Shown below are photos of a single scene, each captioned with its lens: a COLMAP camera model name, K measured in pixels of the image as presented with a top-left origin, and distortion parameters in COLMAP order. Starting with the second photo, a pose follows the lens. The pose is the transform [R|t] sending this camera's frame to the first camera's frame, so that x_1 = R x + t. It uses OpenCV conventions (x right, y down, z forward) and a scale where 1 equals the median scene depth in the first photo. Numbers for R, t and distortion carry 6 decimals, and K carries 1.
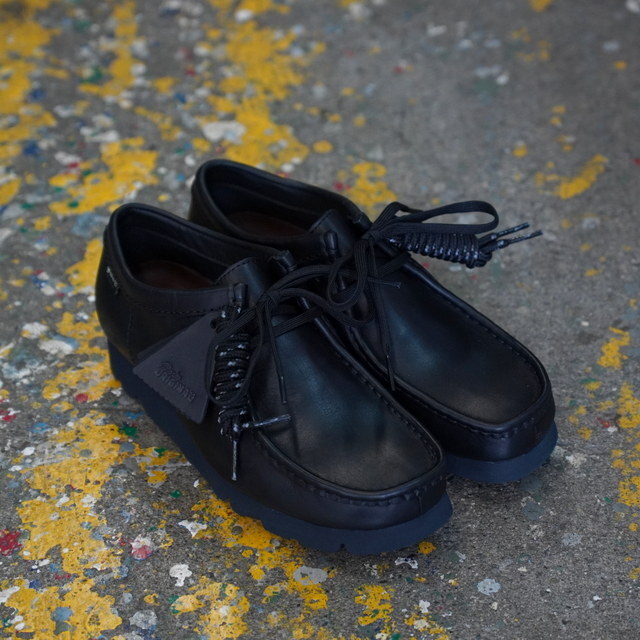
lens RADIAL K [[2951.1, 0, 320.0], [0, 2951.1, 320.4], [0, 0, 1]] dist [0.770882, 0.000000]
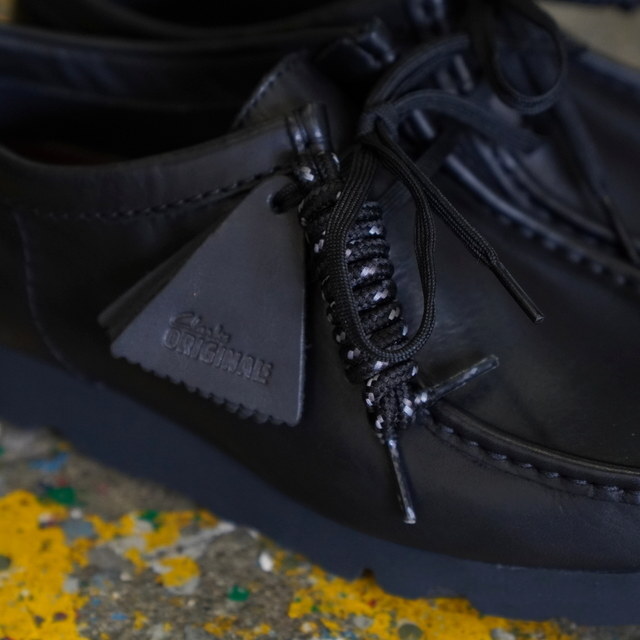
lens RADIAL K [[2951.1, 0, 321.3], [0, 2951.1, 316.7], [0, 0, 1]] dist [0.770882, 0.000000]
pose [[0.918402, -0.229310, 0.322420, -0.172367], [0.235735, 0.971621, 0.019548, 0.010241], [-0.317753, 0.058052, 0.946395, 0.541055]]
